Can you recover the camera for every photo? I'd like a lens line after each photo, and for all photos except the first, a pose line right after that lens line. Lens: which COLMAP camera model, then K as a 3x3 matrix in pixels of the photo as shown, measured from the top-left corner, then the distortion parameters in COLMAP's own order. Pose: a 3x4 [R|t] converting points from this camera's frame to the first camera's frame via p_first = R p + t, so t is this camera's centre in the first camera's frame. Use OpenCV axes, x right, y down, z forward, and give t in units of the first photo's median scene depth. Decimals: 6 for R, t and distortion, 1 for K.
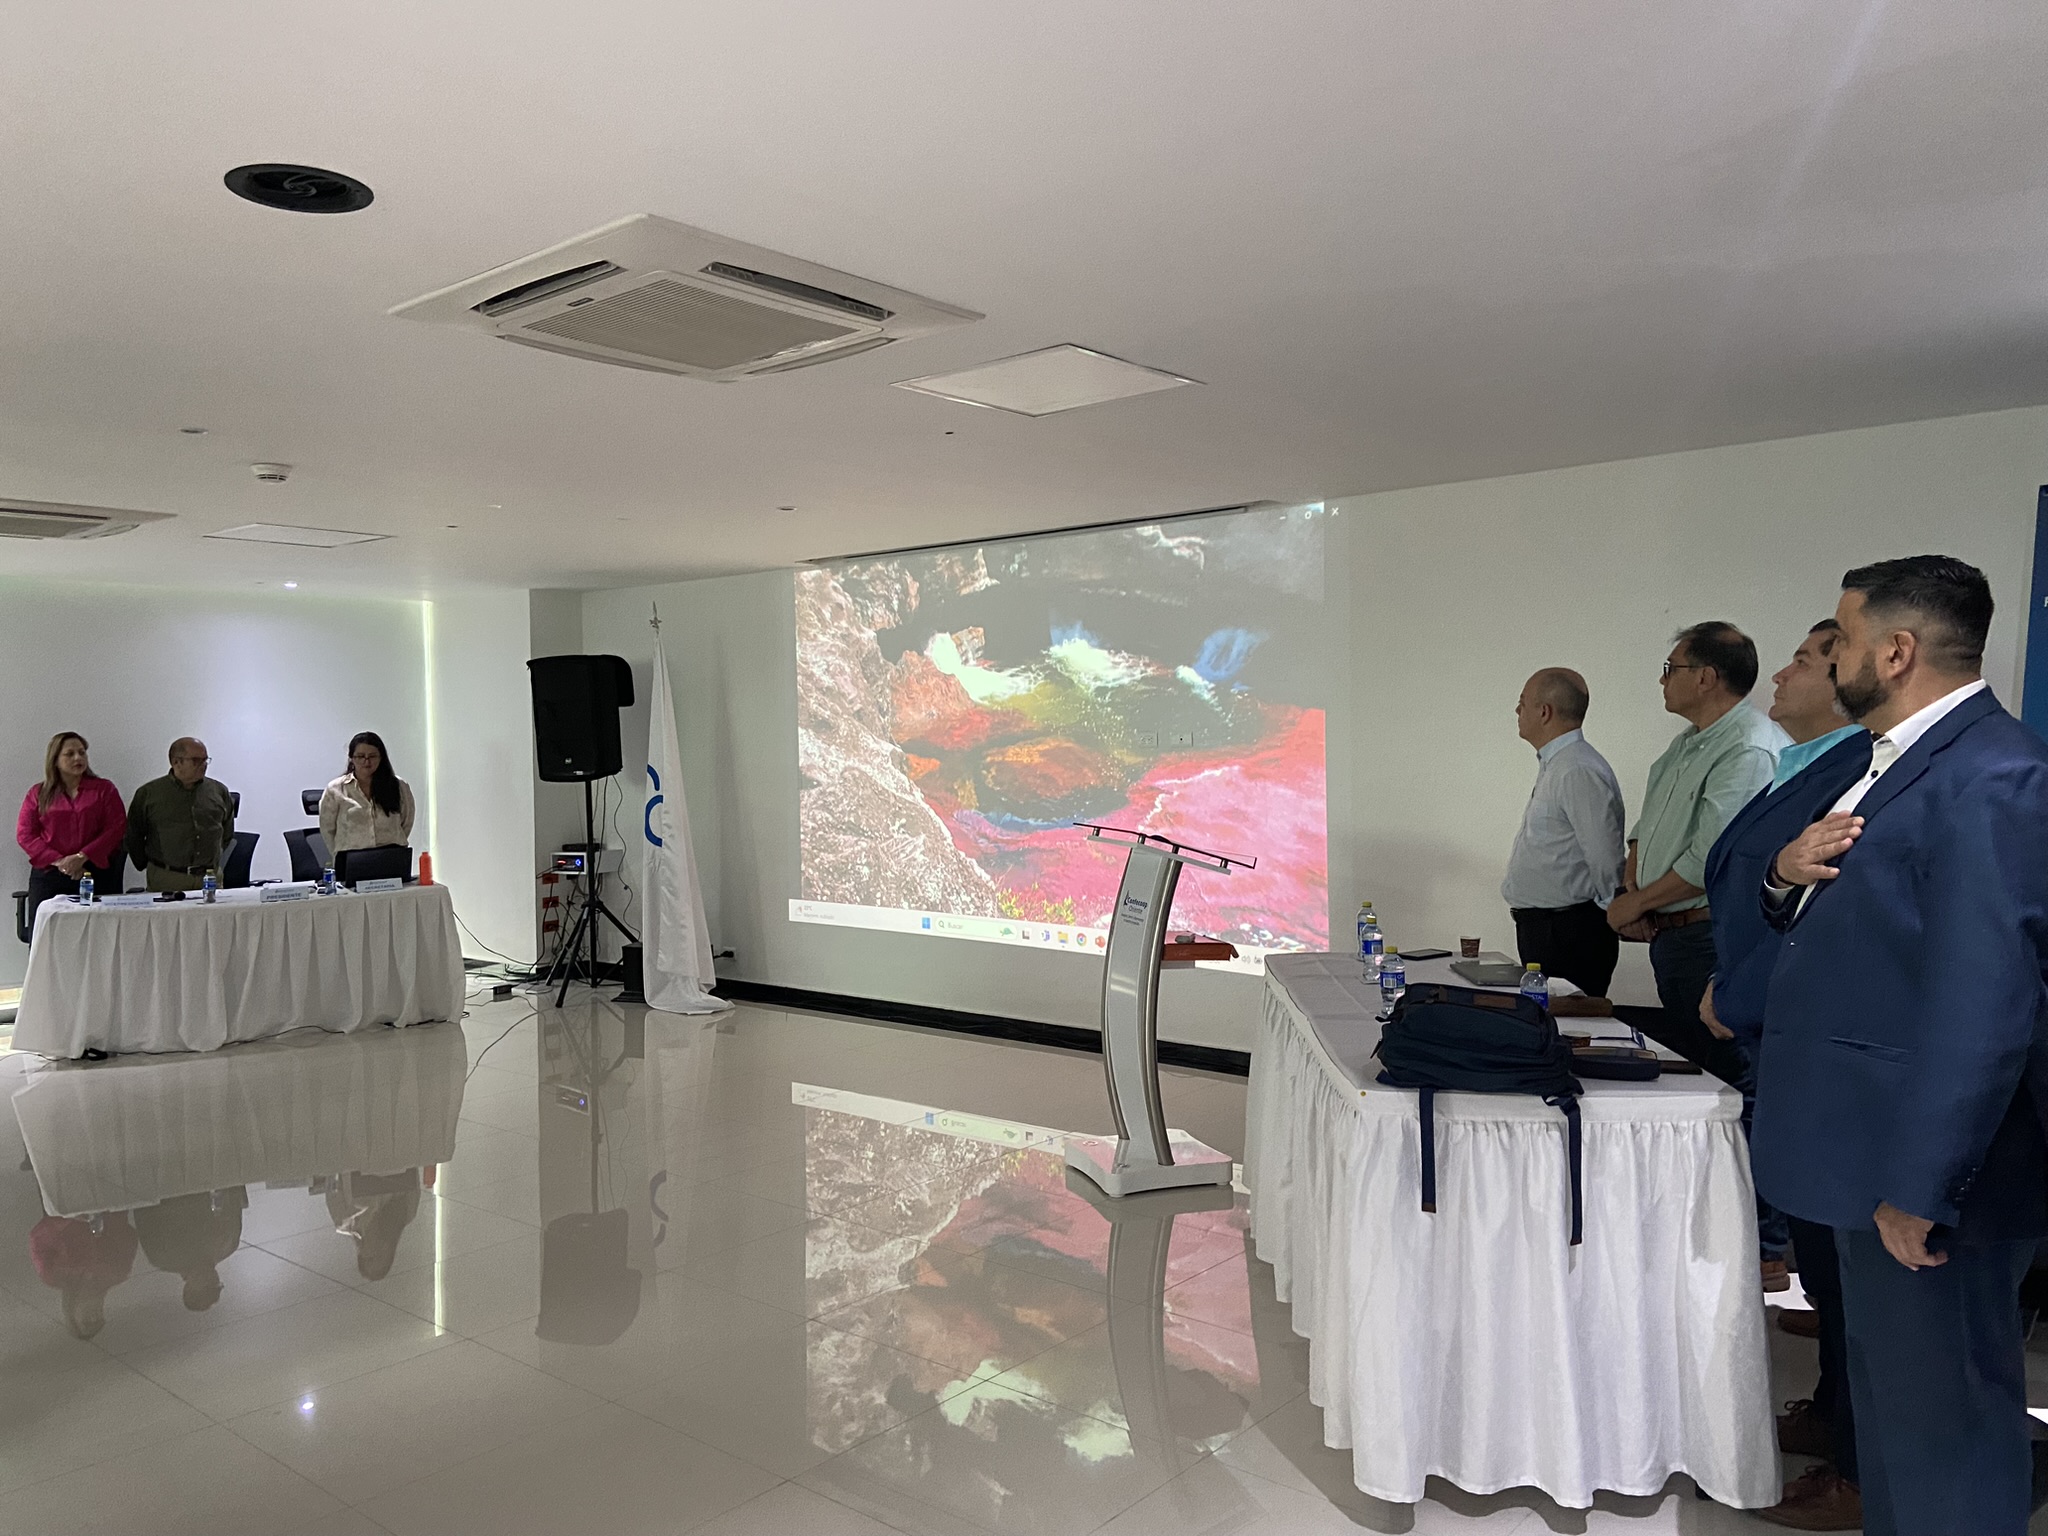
lens RADIAL K [[1579.0, 0, 1025.3], [0, 1579.0, 749.3], [0, 0, 1]] dist [0.128108, -0.167990]
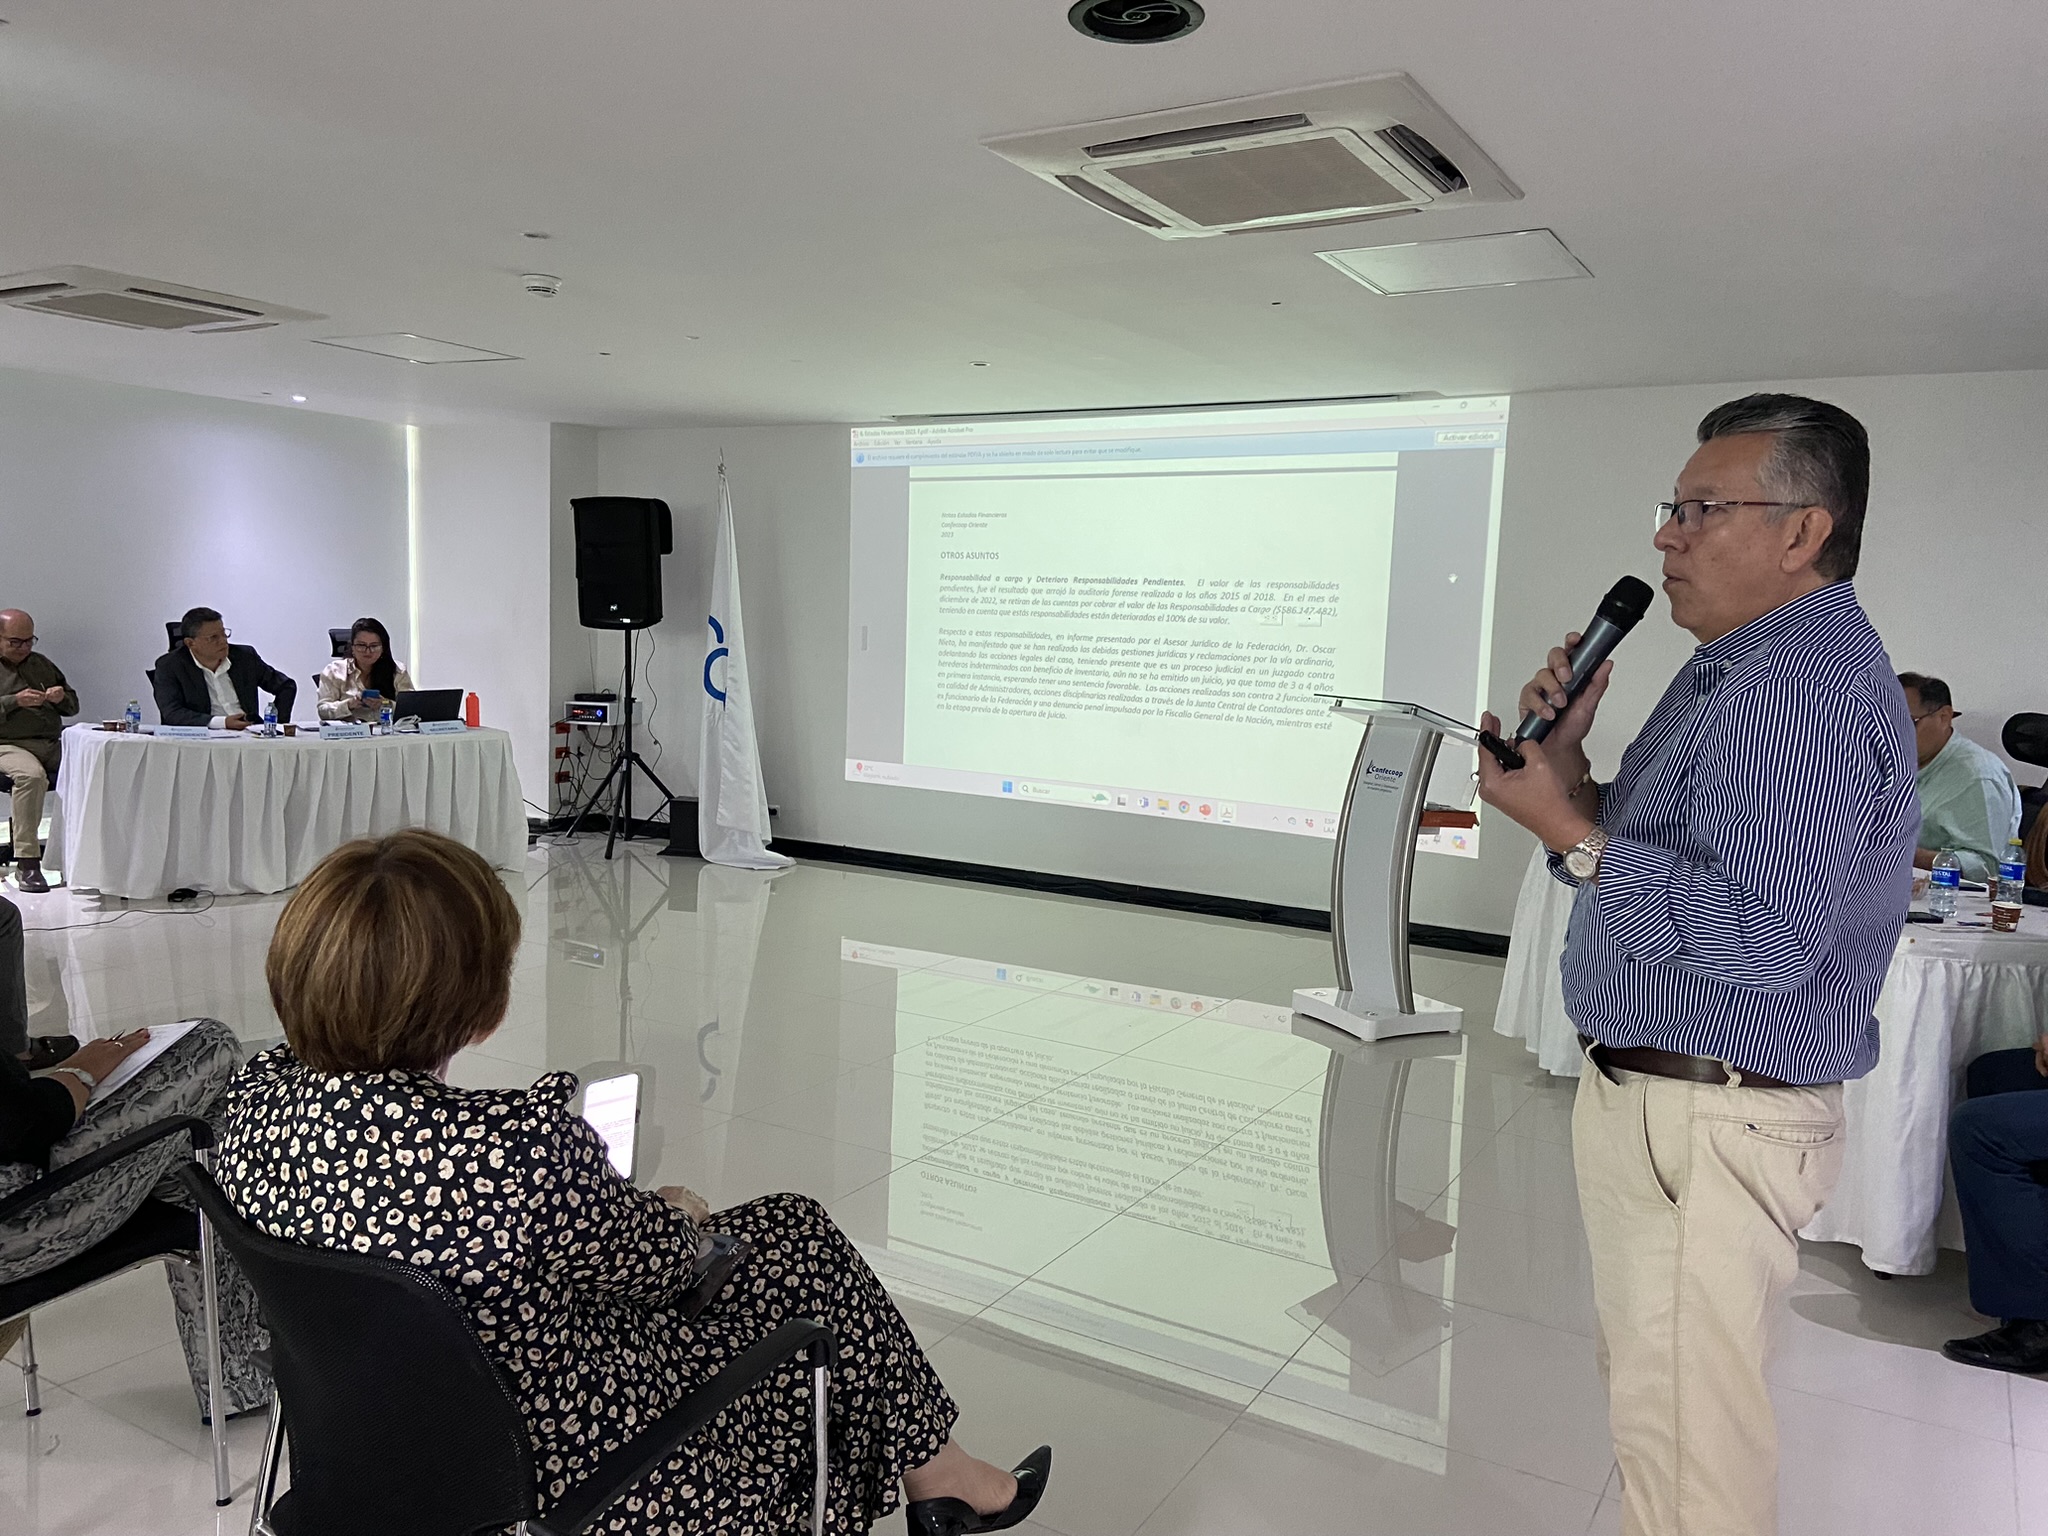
lens RADIAL K [[1586.5, 0, 1024.0], [0, 1586.5, 768.0], [0, 0, 1]] dist [0.095293, -0.081223]
pose [[0.983088, 0.033875, 0.179973, -0.217120], [-0.049760, 0.995181, 0.084491, 0.010090], [-0.176243, -0.092018, 0.980036, -0.000334]]
